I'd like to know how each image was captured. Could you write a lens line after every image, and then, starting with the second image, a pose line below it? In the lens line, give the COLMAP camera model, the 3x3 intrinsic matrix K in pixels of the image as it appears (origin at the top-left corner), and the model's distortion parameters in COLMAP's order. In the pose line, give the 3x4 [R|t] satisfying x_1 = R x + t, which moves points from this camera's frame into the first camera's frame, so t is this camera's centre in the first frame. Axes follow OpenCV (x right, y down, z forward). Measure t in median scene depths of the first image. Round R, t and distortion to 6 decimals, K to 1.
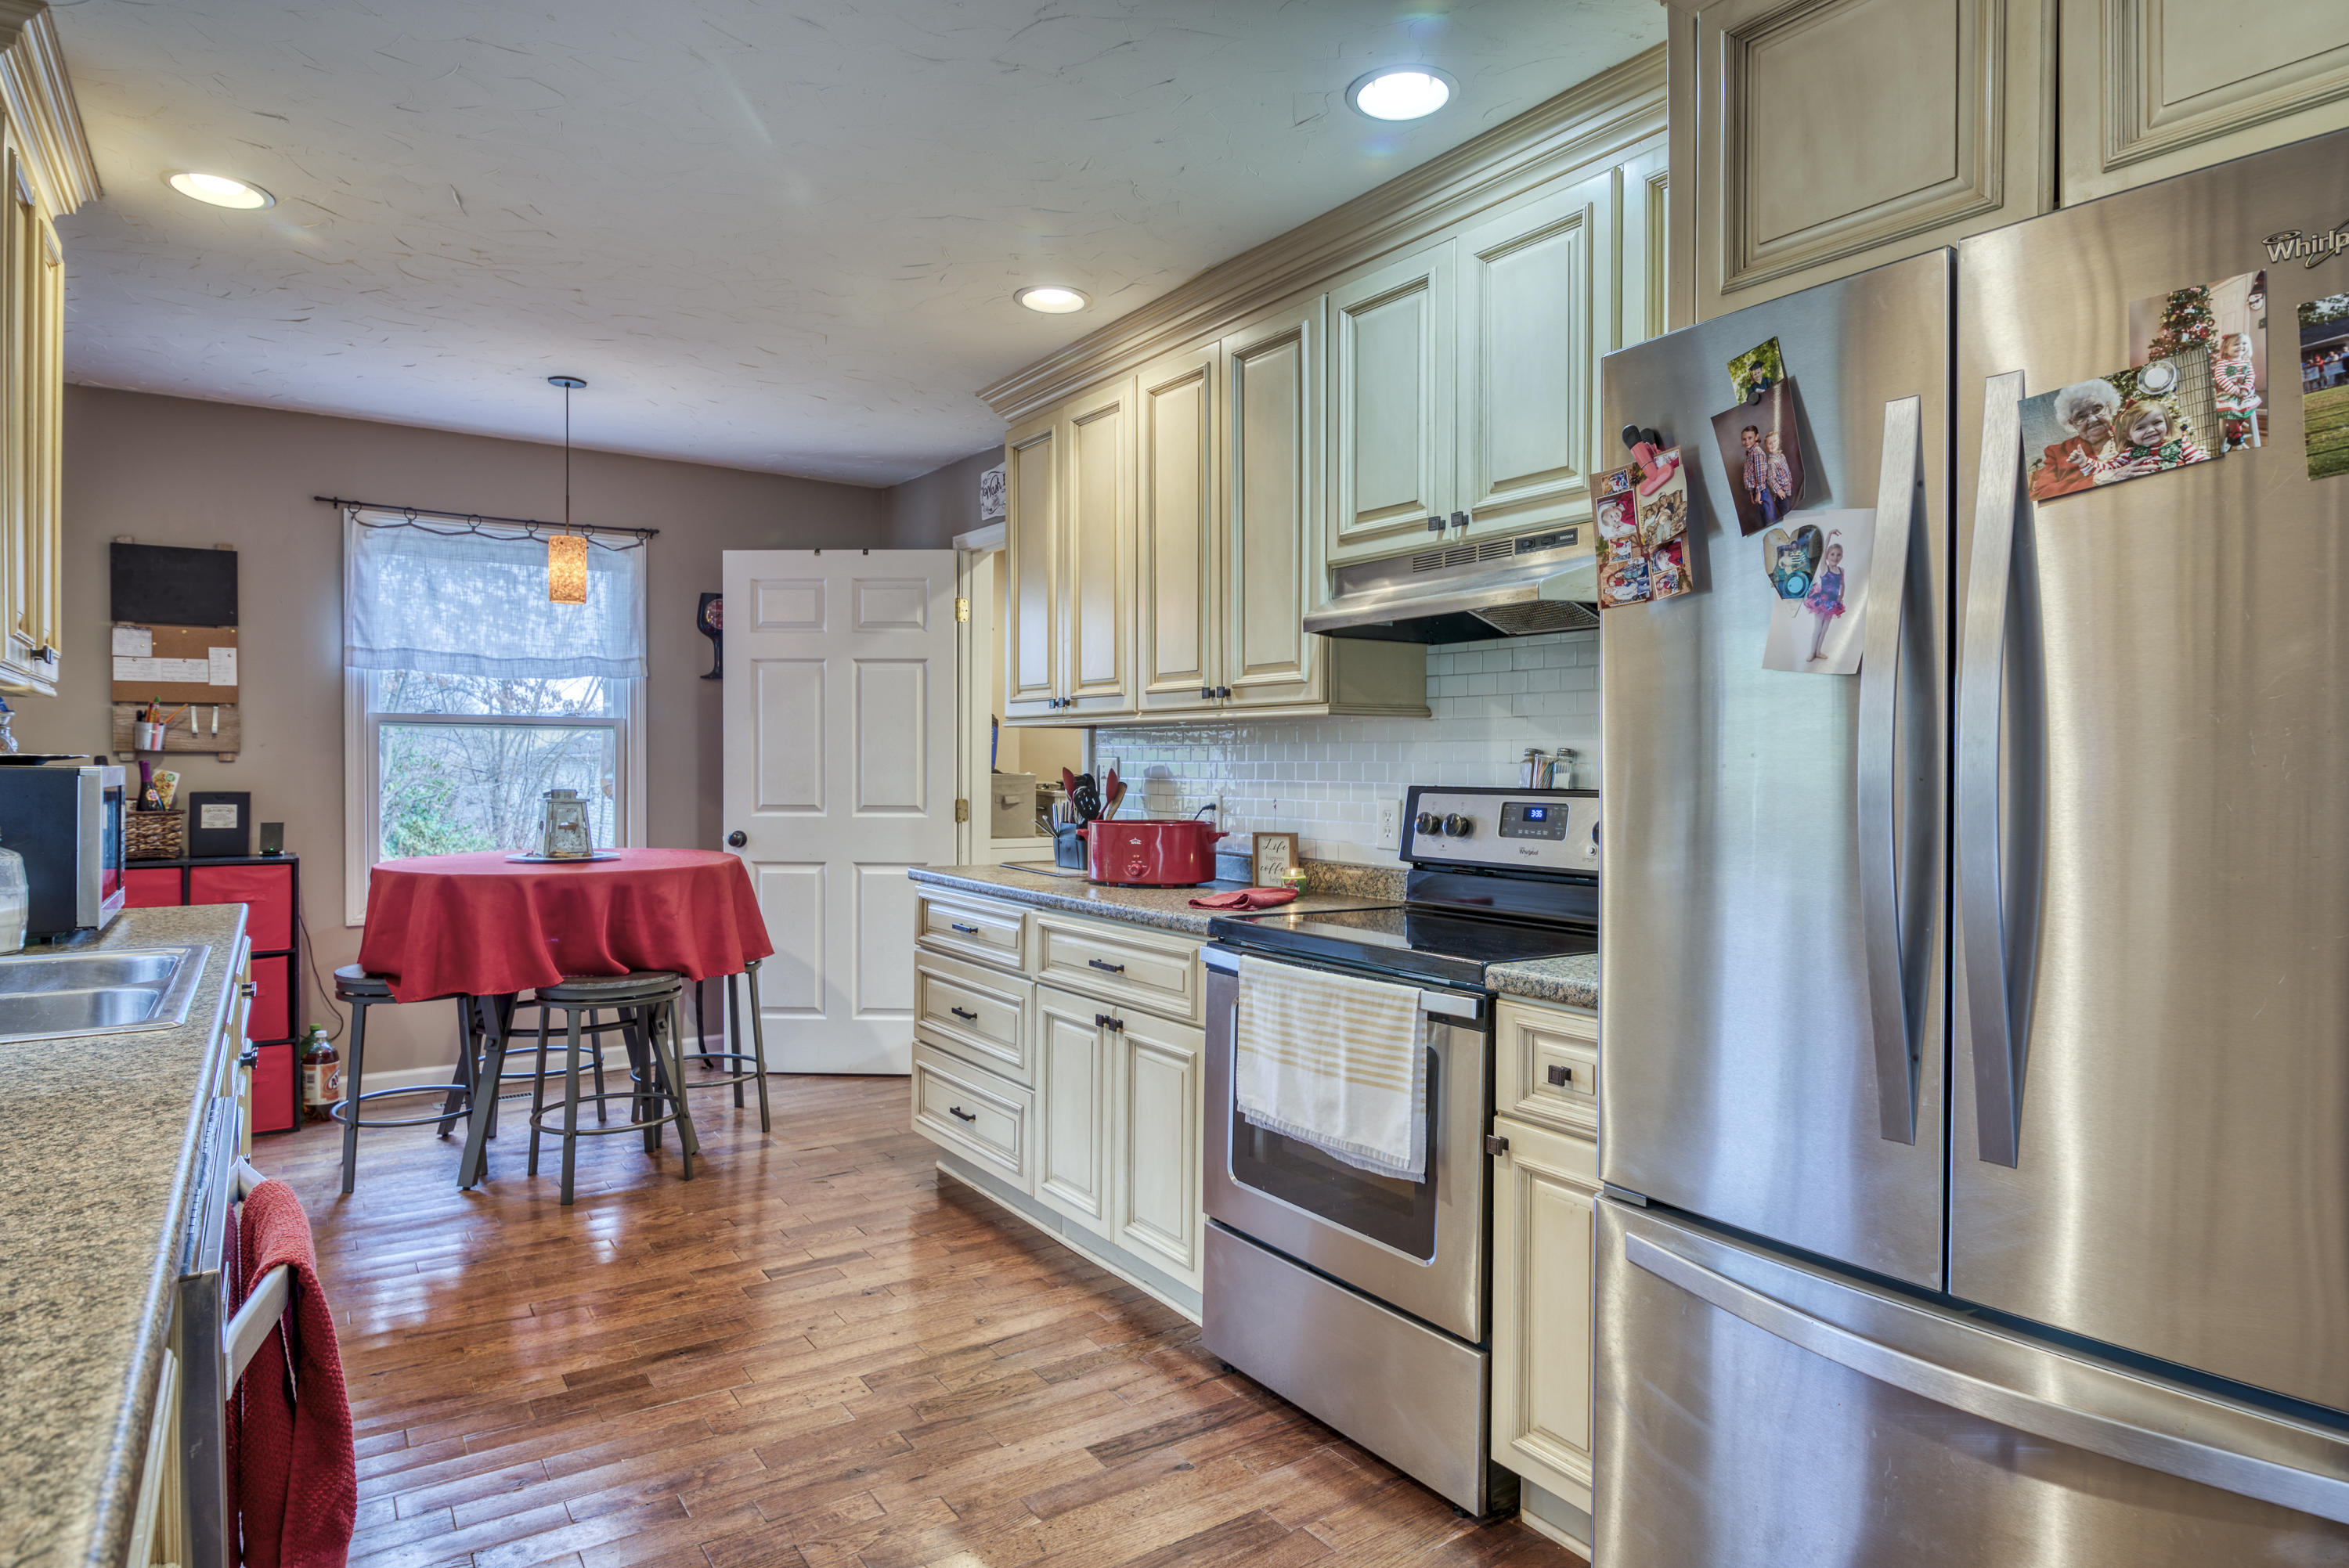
lens RADIAL K [[1281.6, 0, 1195.0], [0, 1281.6, 776.7], [0, 0, 1]] dist [-0.010325, -0.002050]
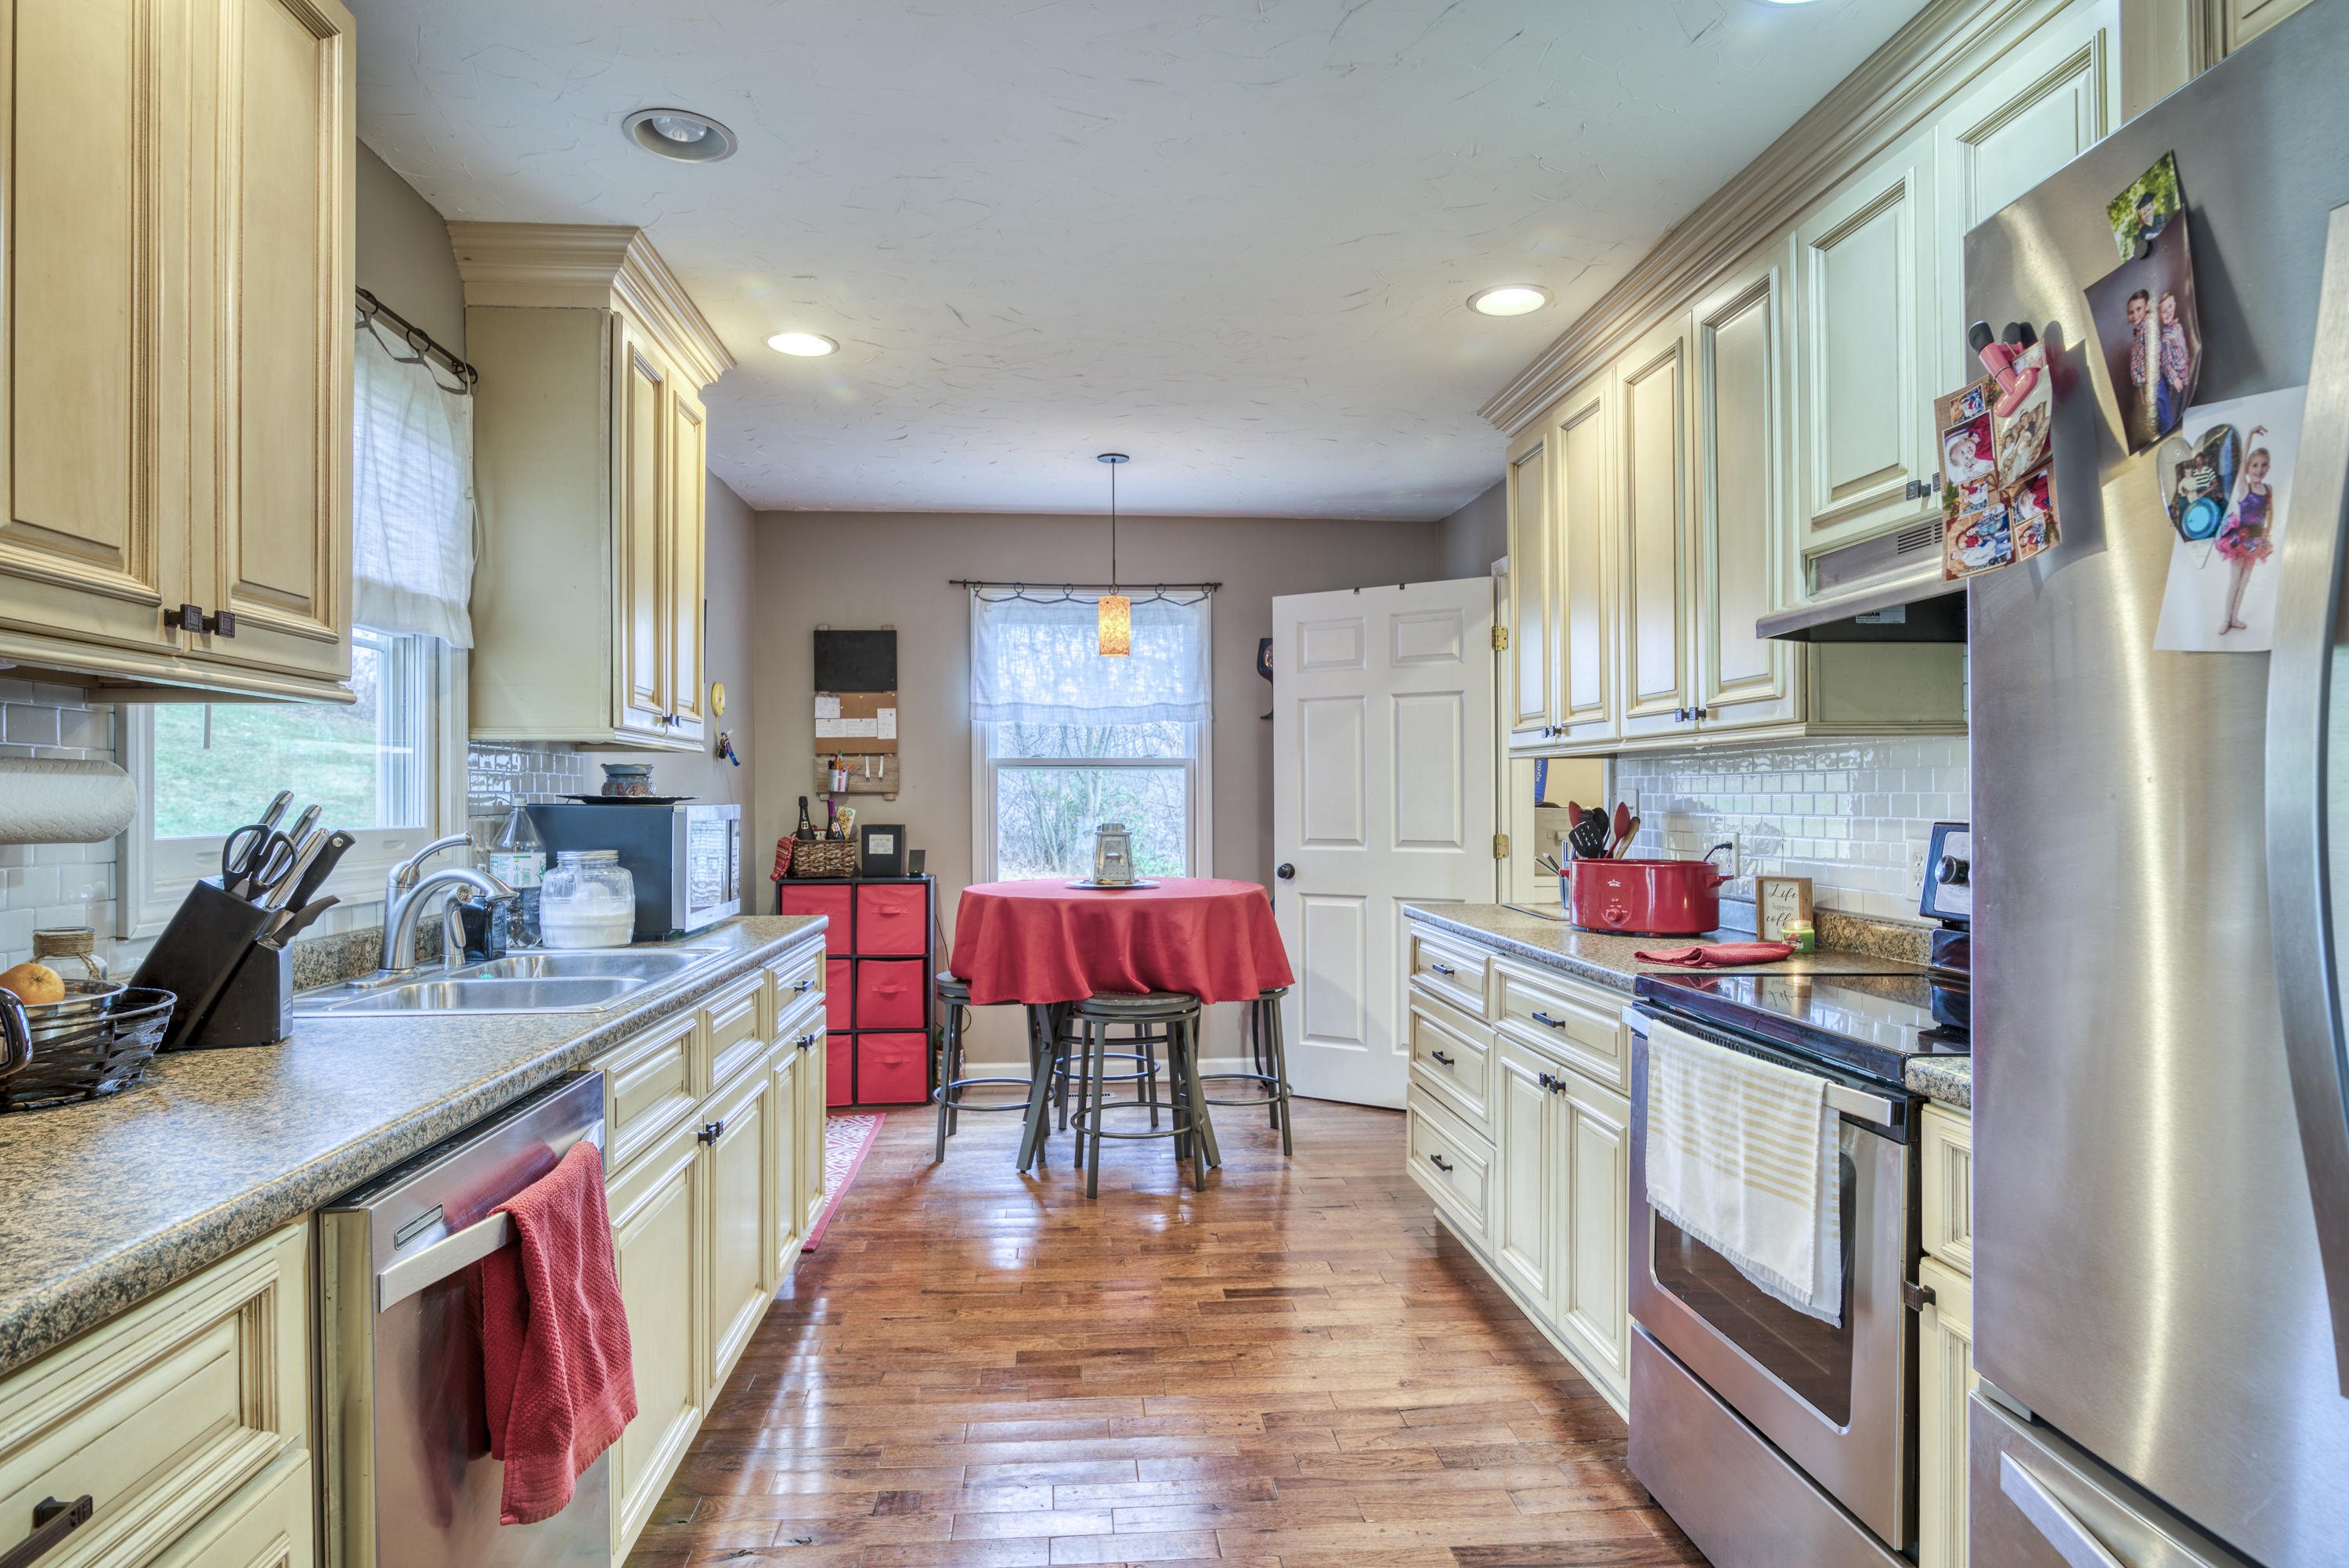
lens RADIAL K [[1281.6, 0, 1170.8], [0, 1281.6, 793.9], [0, 0, 1]] dist [-0.010325, -0.002050]
pose [[0.869388, -0.008396, -0.494058, 0.135139], [0.001935, 0.999906, -0.013588, -0.000573], [0.494126, 0.010857, 0.869323, 0.071431]]
